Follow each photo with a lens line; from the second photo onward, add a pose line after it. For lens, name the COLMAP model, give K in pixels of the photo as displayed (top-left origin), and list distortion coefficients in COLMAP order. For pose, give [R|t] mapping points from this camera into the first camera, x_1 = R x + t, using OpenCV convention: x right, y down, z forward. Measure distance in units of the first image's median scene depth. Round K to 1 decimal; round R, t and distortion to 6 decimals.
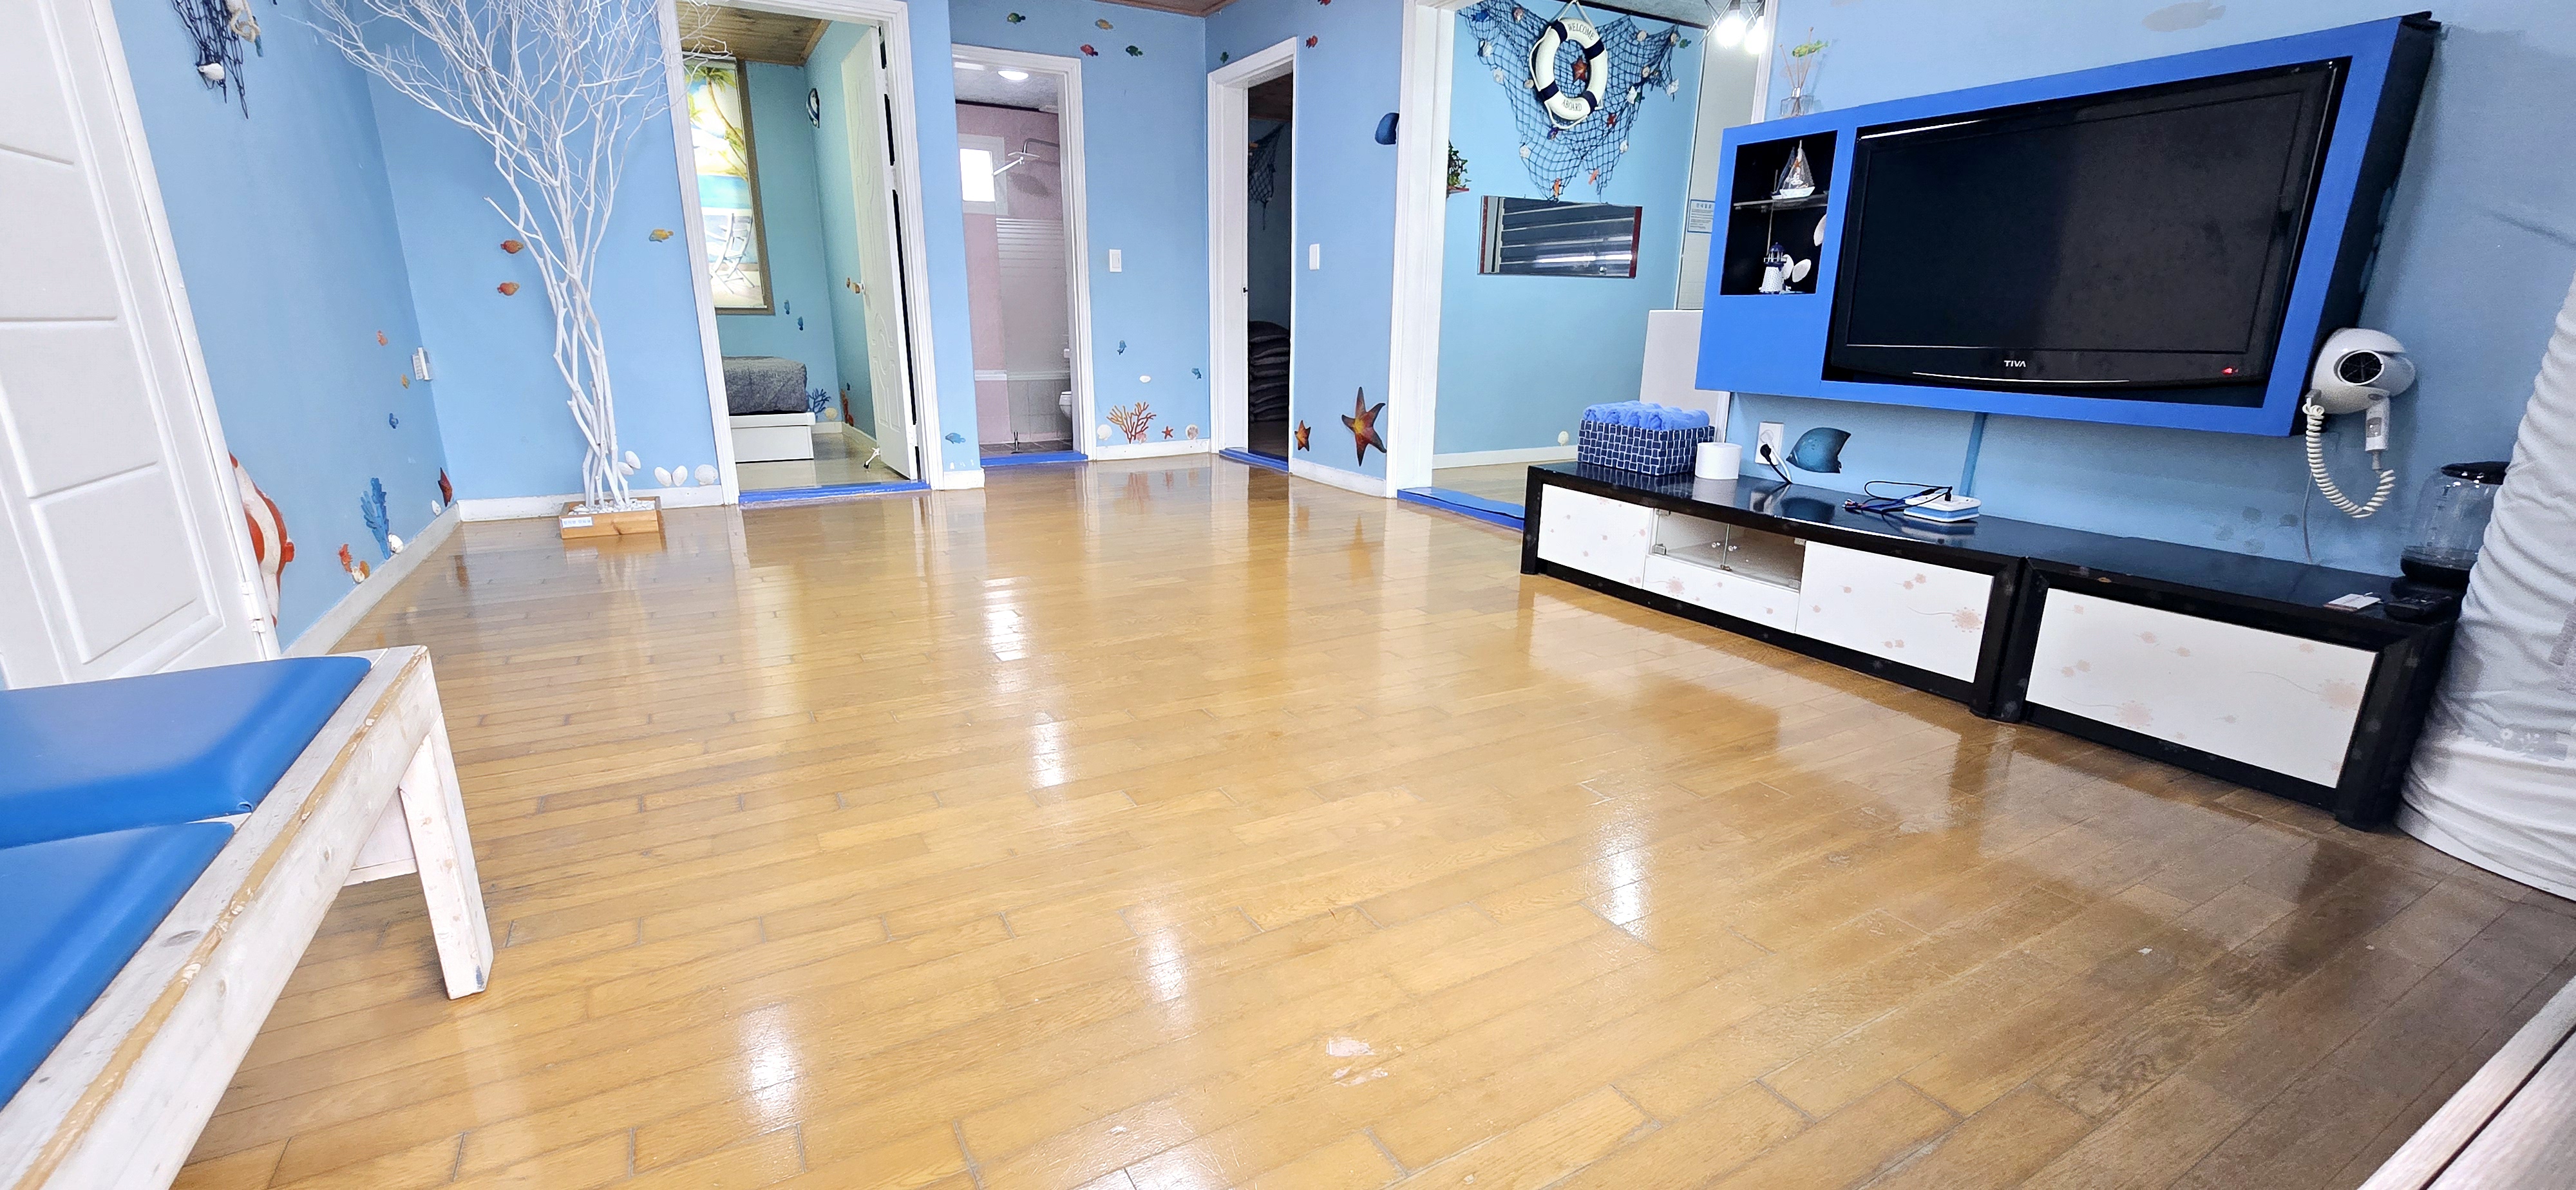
lens RADIAL K [[1049.4, 0, 1290.2], [0, 1049.4, 612.4], [0, 0, 1]] dist [0.002277, 0.000005]
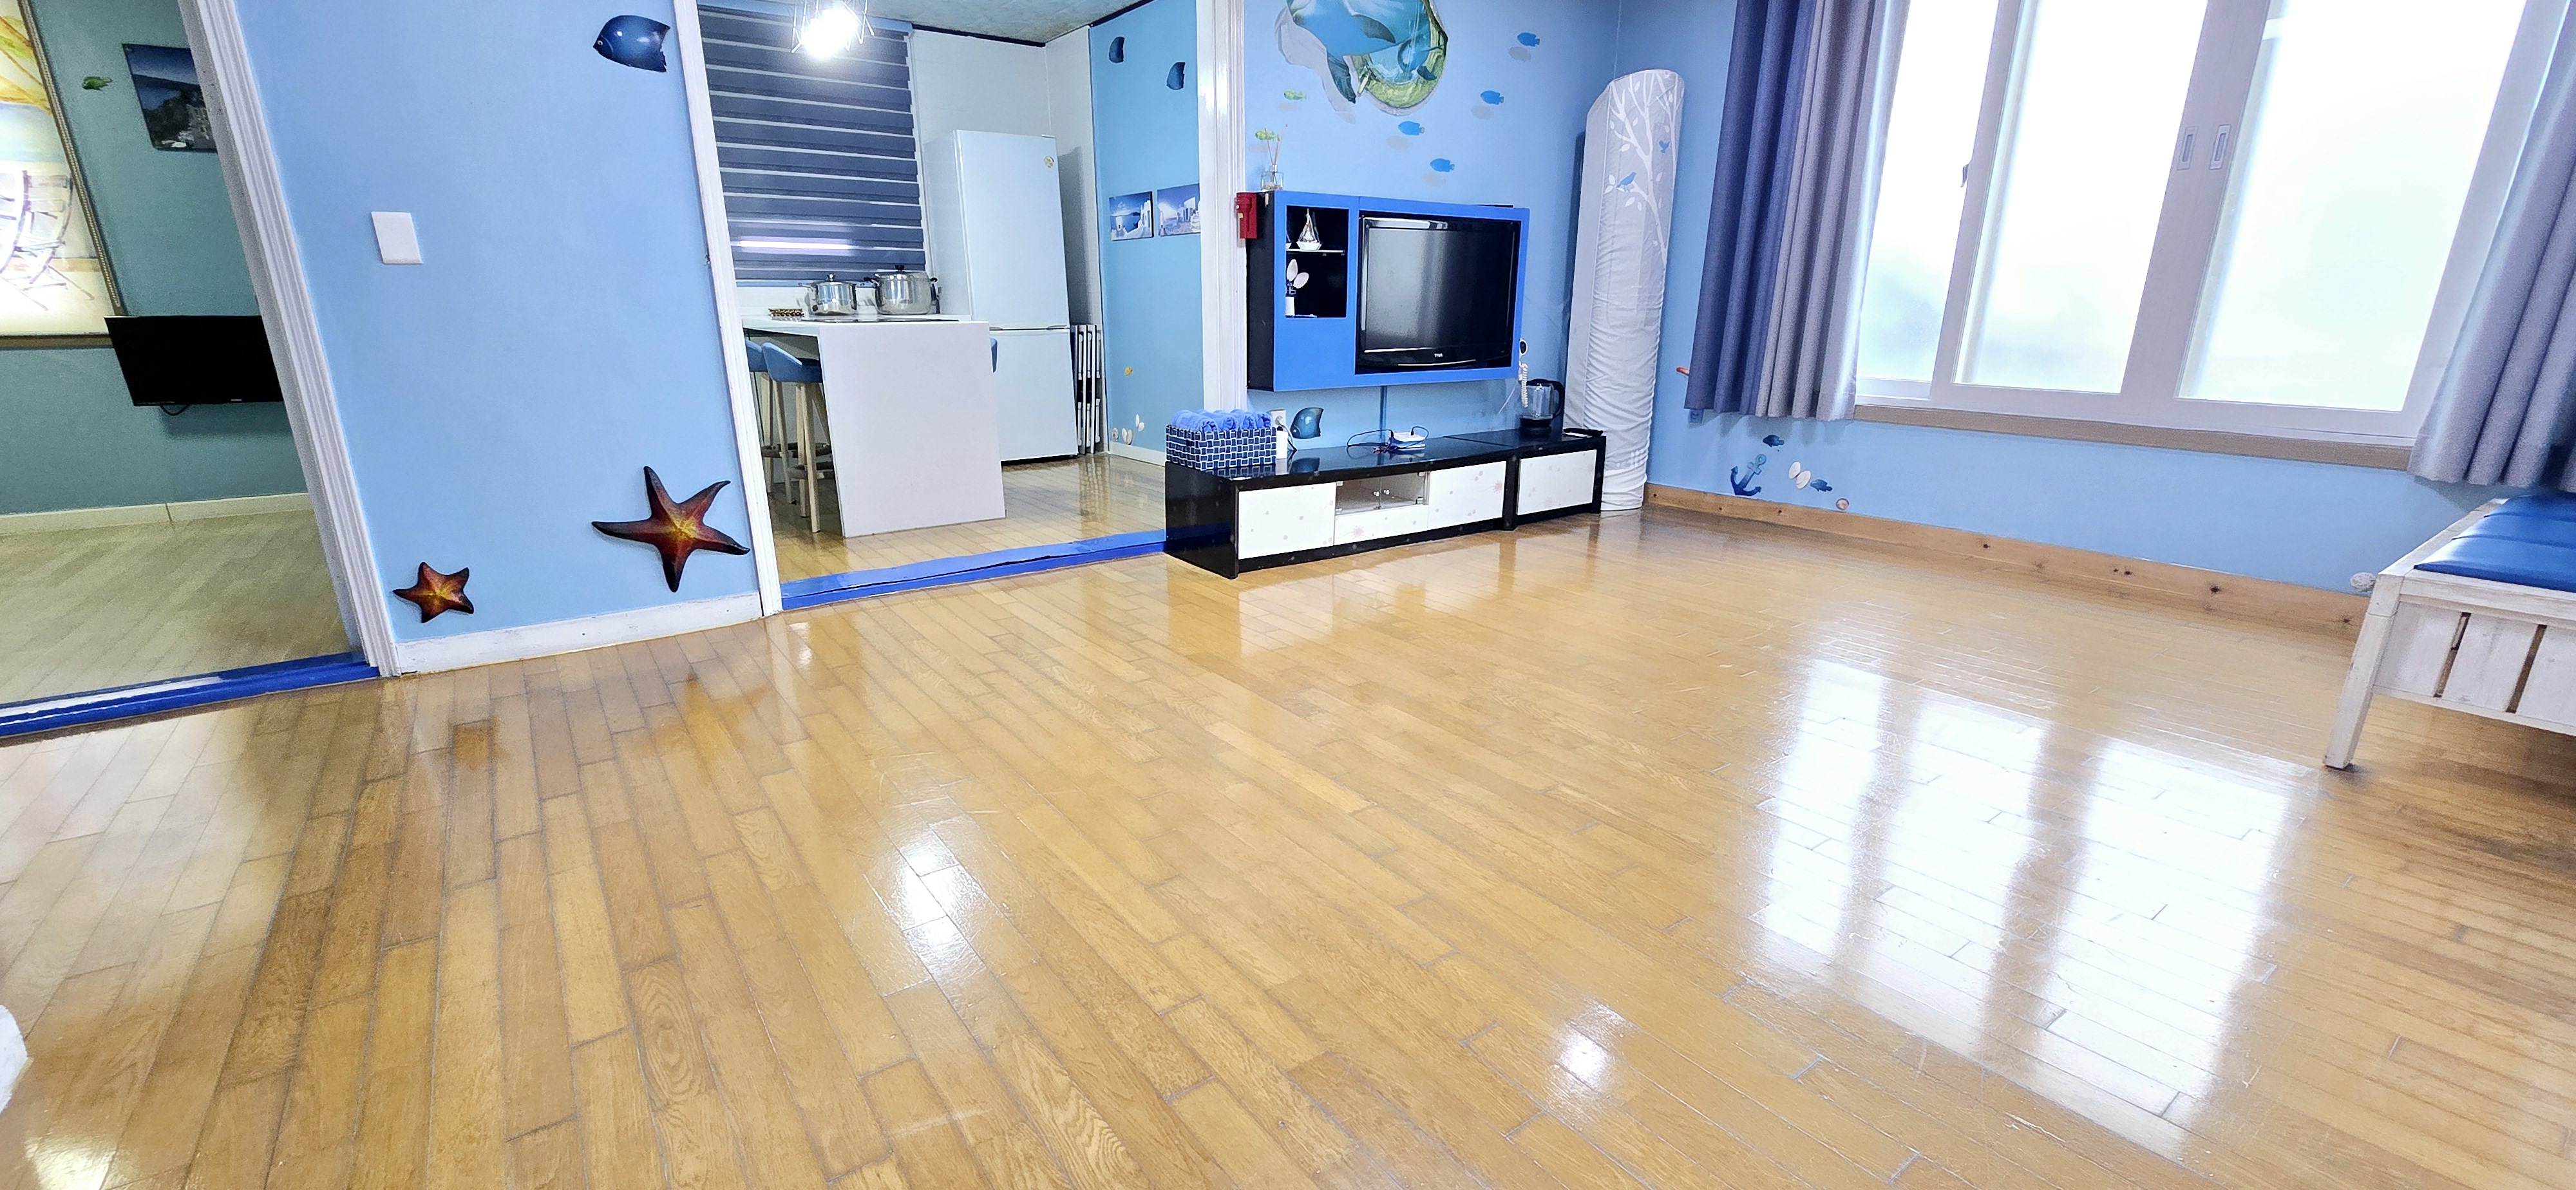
lens RADIAL K [[1049.4, 0, 1279.3], [0, 1049.4, 621.0], [0, 0, 1]] dist [0.002277, 0.000005]
pose [[-0.108676, -0.302024, 0.947086, -0.935009], [0.268198, 0.908491, 0.320491, -0.378740], [-0.957214, 0.288836, -0.017729, 1.133294]]
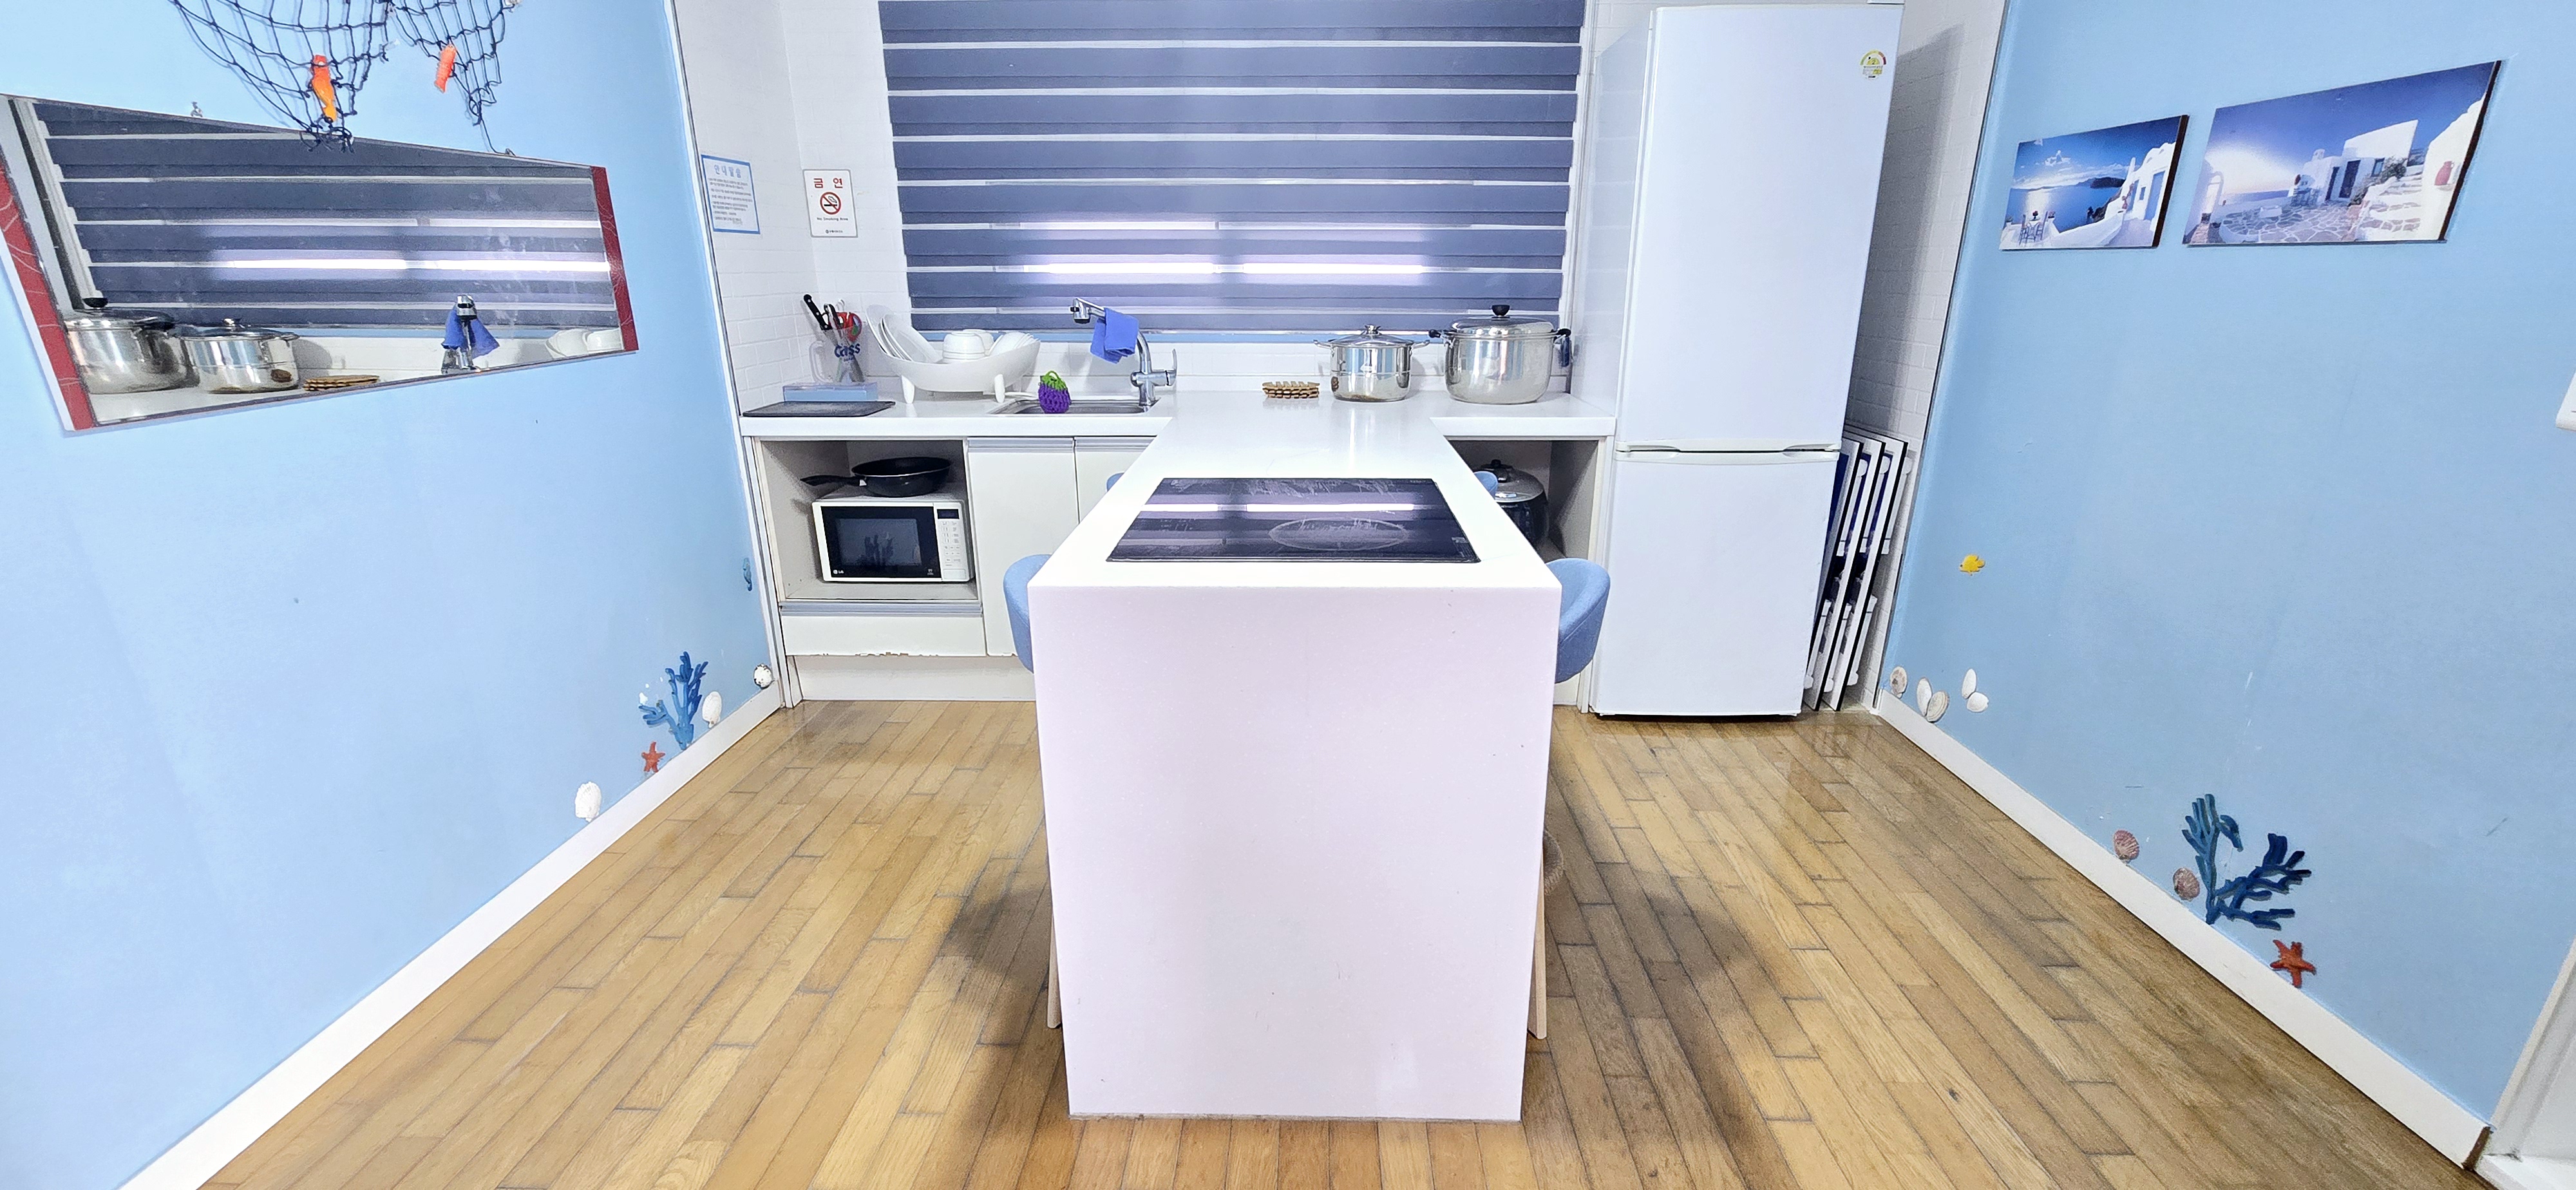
lens RADIAL K [[1049.4, 0, 1284.5], [0, 1049.4, 607.8], [0, 0, 1]] dist [0.002277, 0.000005]
pose [[0.513595, -0.277164, 0.812034, 0.221182], [0.238179, 0.955251, 0.175404, -0.495201], [-0.824312, 0.103323, 0.556627, 1.229688]]
